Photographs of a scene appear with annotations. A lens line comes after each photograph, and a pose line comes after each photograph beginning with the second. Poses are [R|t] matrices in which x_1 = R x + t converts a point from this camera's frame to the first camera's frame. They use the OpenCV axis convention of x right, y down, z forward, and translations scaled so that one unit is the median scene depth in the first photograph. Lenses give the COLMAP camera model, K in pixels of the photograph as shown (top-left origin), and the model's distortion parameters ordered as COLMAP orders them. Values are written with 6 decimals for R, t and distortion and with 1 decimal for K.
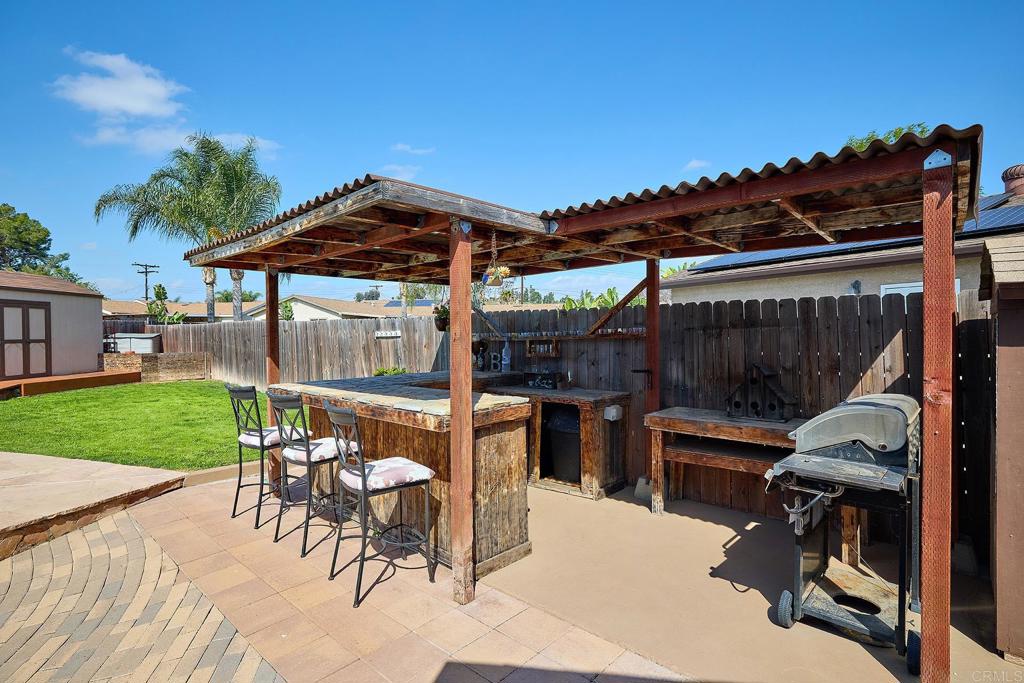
lens RADIAL K [[501.8, 0, 512.0], [0, 501.8, 341.5], [0, 0, 1]] dist [-0.043325, 0.025690]
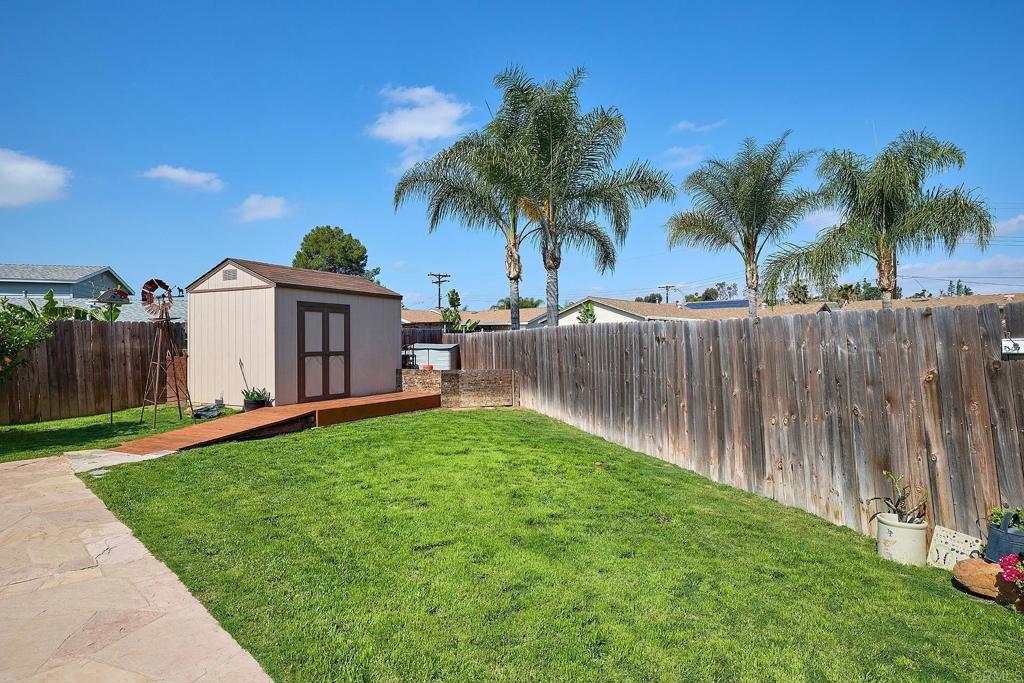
lens RADIAL K [[577.0, 0, 512.0], [0, 577.0, 341.5], [0, 0, 1]] dist [-0.004763, 0.000440]
pose [[0.873294, -0.002283, -0.487188, -0.215913], [-0.007230, 0.999818, -0.017645, -0.004937], [0.487140, 0.018932, 0.873119, 0.267855]]
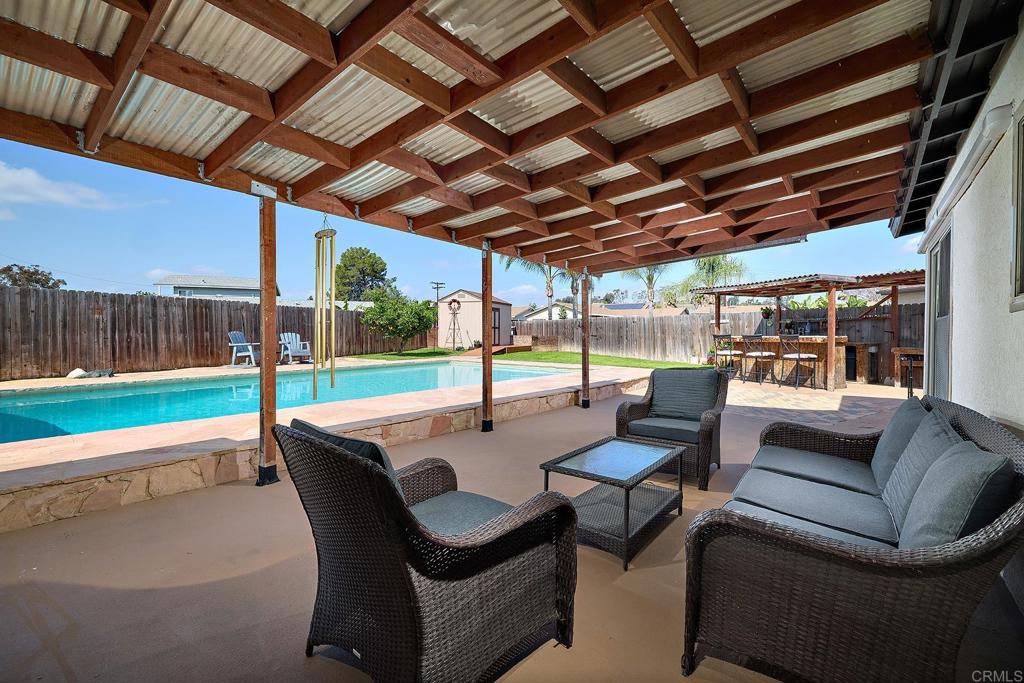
lens RADIAL K [[436.3, 0, 512.0], [0, 436.3, 341.5], [0, 0, 1]] dist [-0.002019, -0.000139]
pose [[0.924258, 0.014513, -0.381493, -0.194035], [-0.013109, 0.999894, 0.006278, 0.035968], [0.381543, -0.000802, 0.924351, -0.514079]]
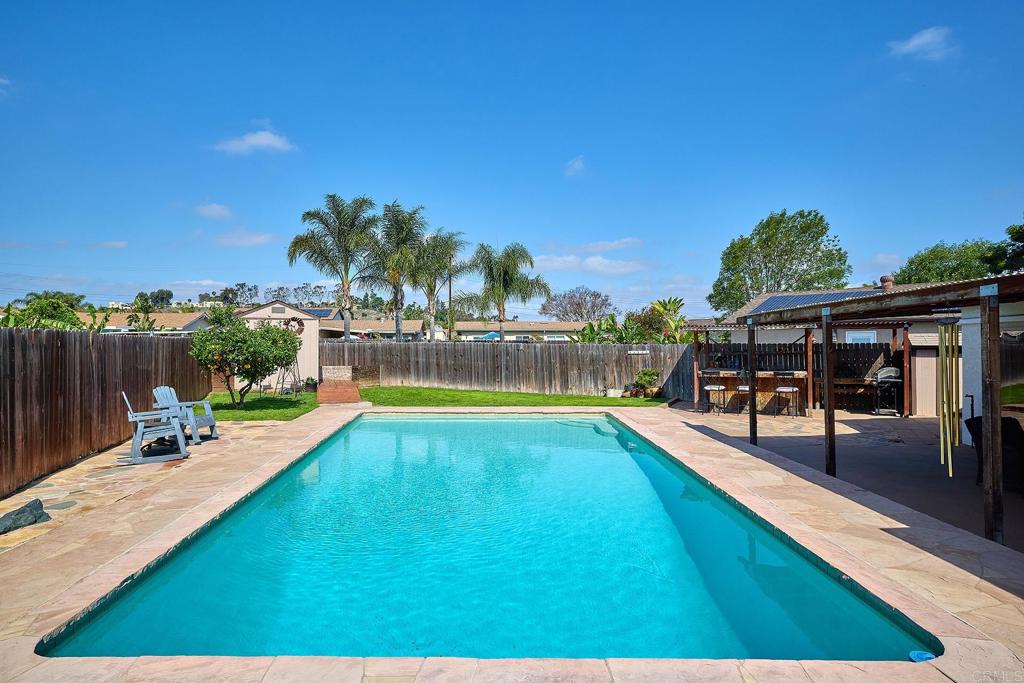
lens RADIAL K [[593.5, 0, 512.0], [0, 593.5, 341.5], [0, 0, 1]] dist [-0.001825, -0.000060]
pose [[0.957800, 0.002531, 0.287426, -0.774397], [0.004142, 0.999736, -0.022608, -0.003915], [-0.287407, 0.022845, 0.957536, -0.603656]]
